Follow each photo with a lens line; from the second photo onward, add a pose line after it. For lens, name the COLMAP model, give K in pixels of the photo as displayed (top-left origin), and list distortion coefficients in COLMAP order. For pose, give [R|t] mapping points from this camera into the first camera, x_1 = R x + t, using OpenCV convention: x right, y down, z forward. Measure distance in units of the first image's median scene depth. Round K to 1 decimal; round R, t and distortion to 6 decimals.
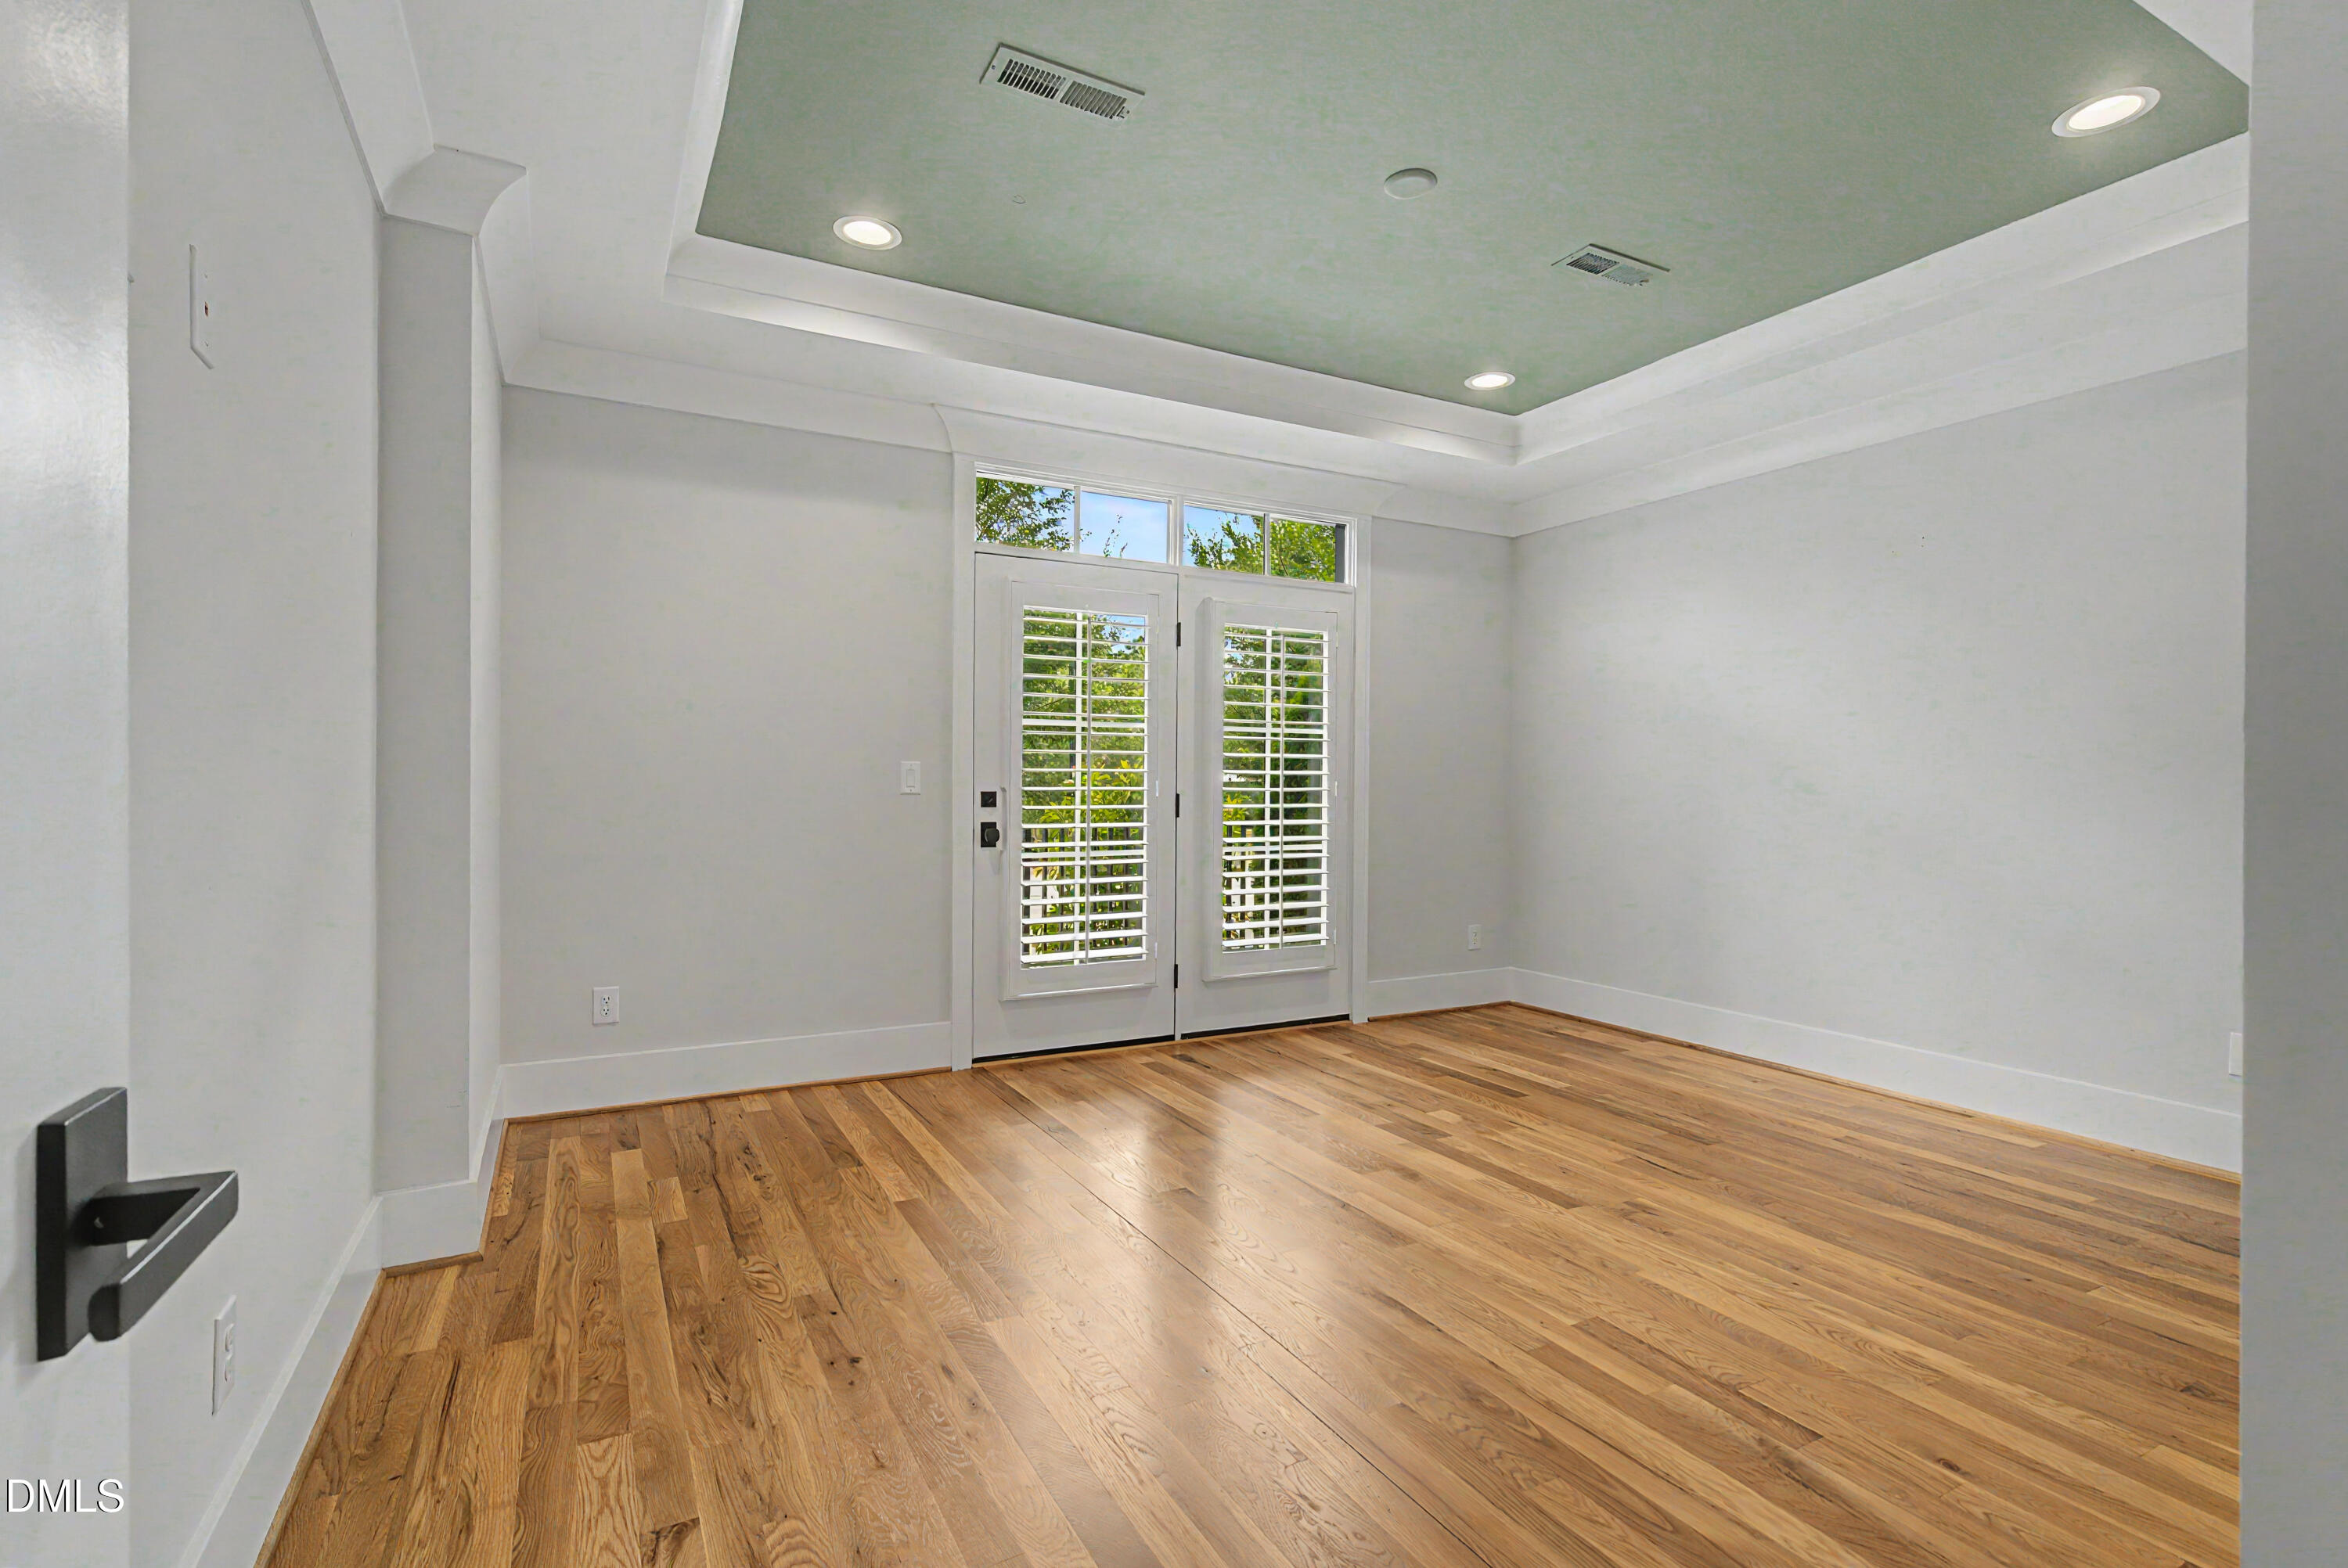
lens RADIAL K [[1069.3, 0, 1160.1], [0, 1069.3, 795.2], [0, 0, 1]] dist [-0.000217, 0.000841]
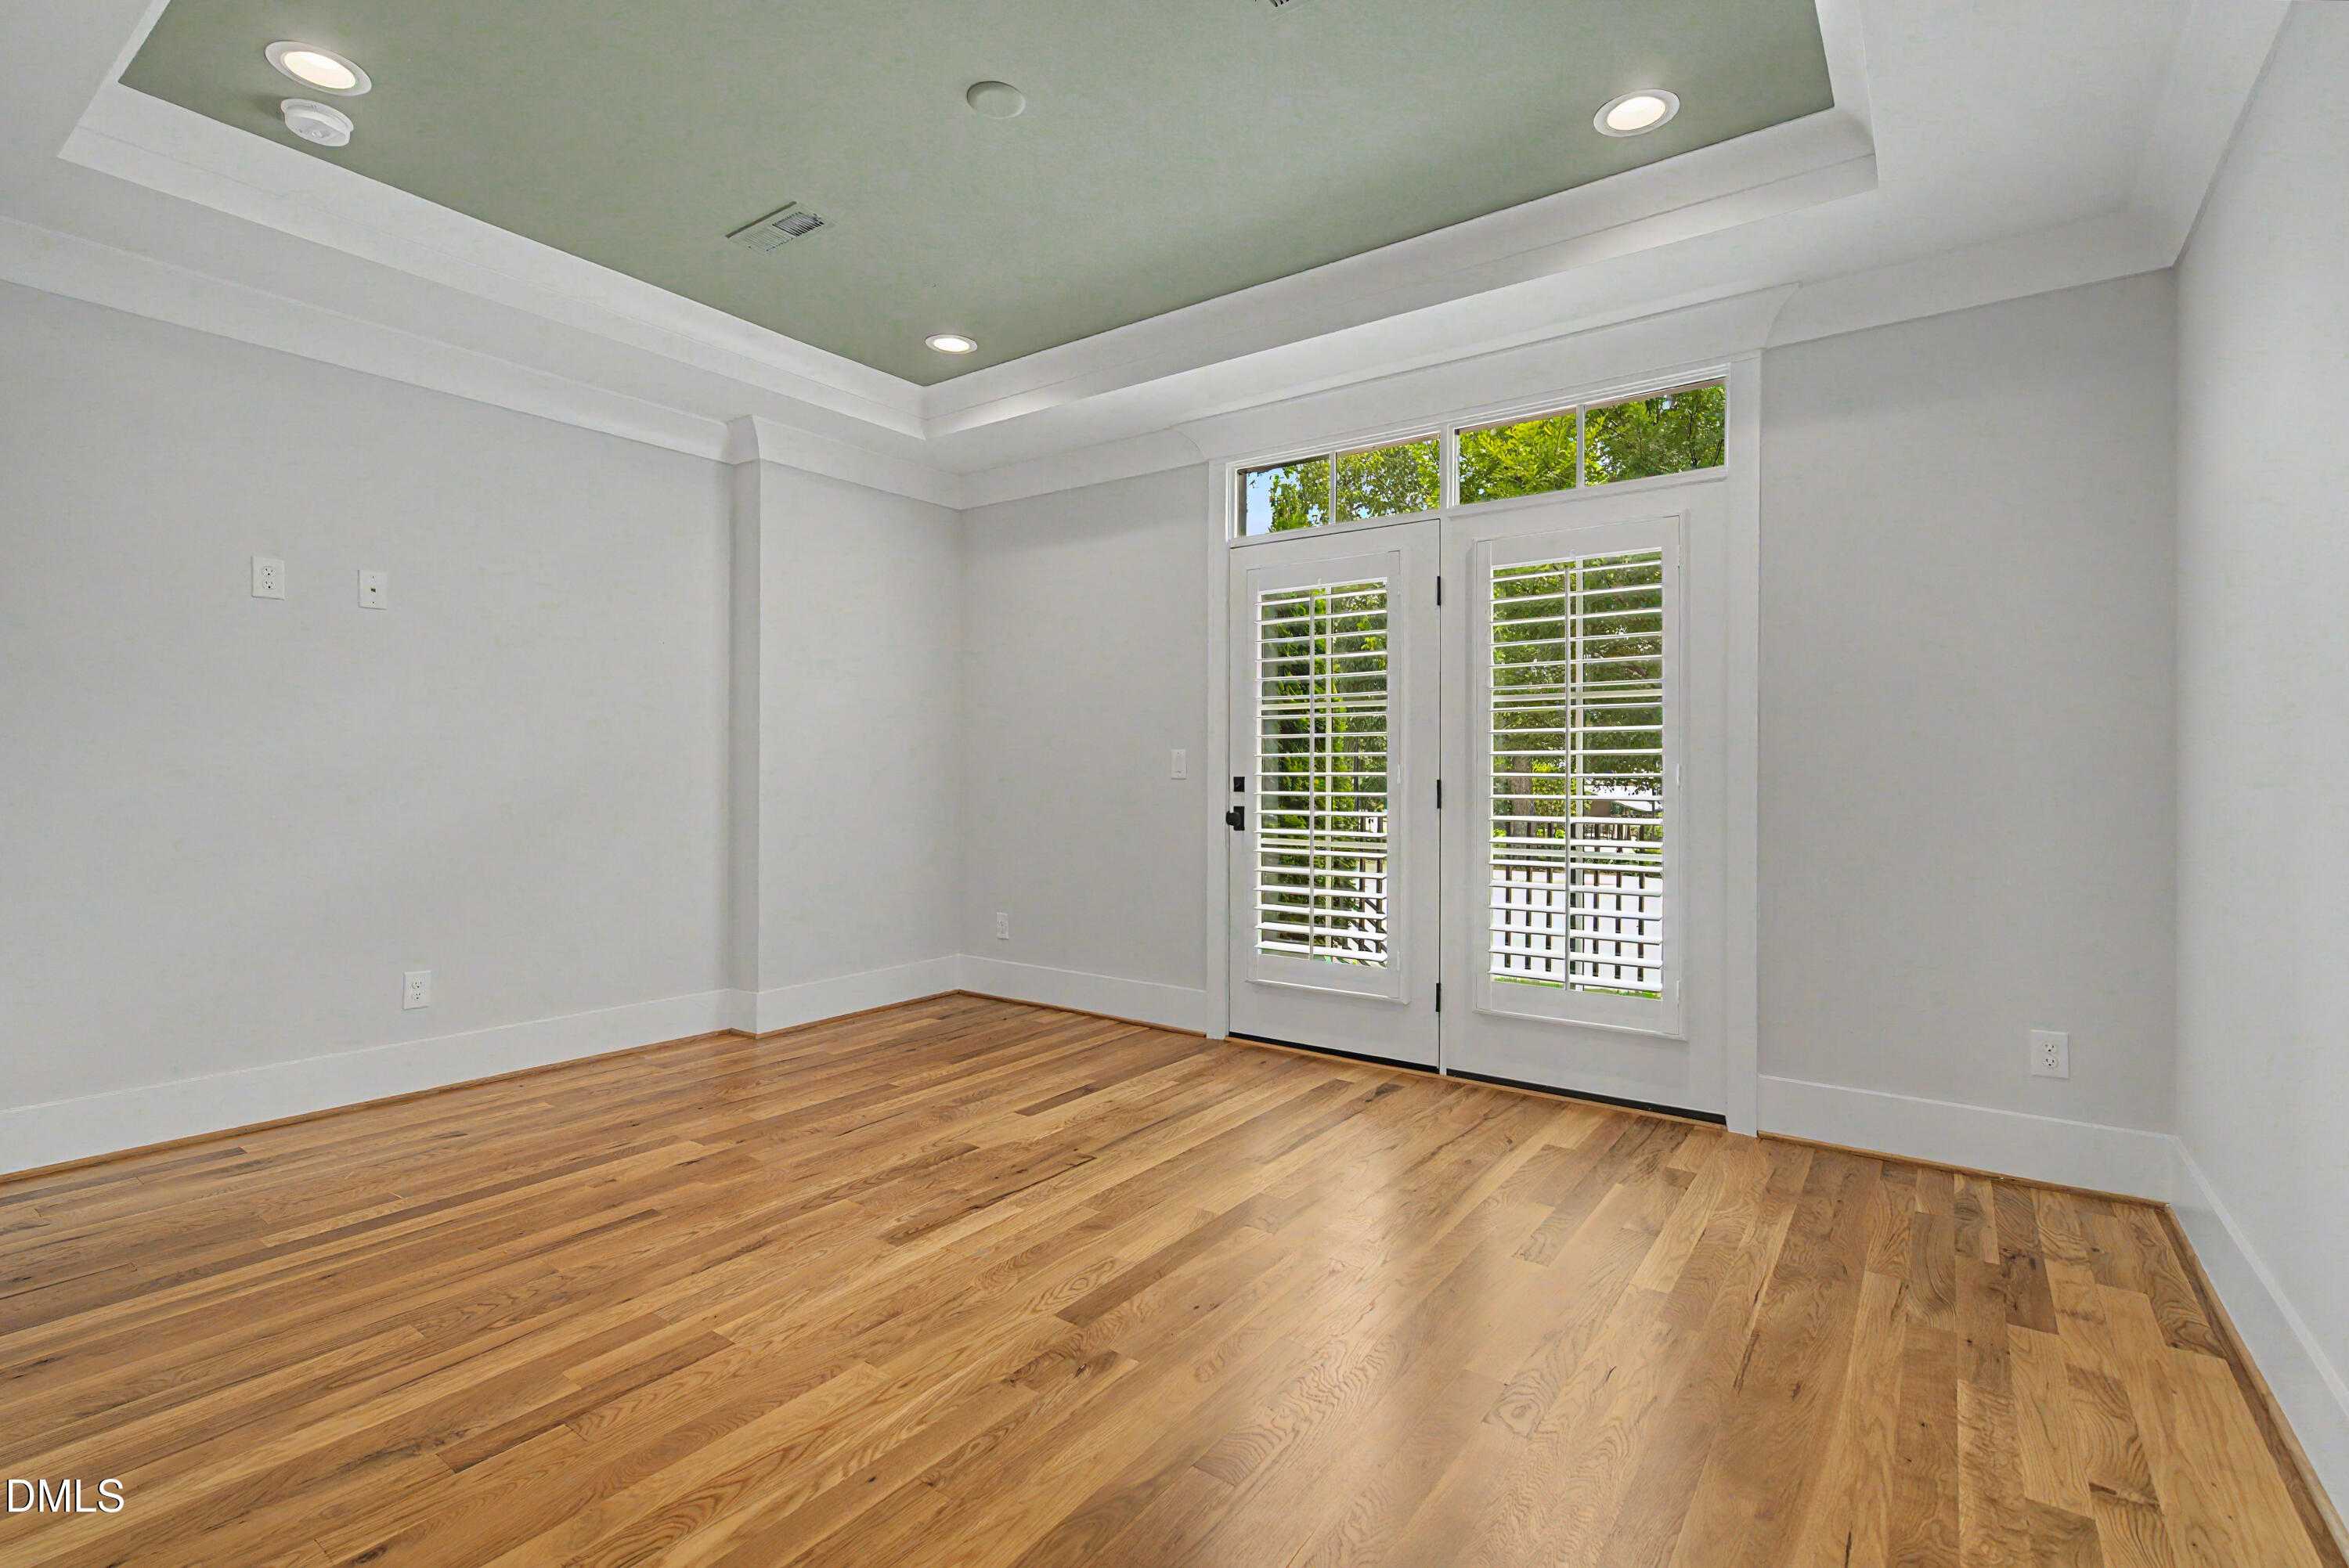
lens RADIAL K [[1050.3, 0, 1174.5], [0, 1050.3, 784.0], [0, 0, 1]] dist [-0.003075, -0.000066]
pose [[0.453914, 0.005434, -0.891029, 0.719850], [-0.009831, 0.999951, 0.001090, 0.002984], [0.890991, 0.008265, 0.453946, 0.484379]]
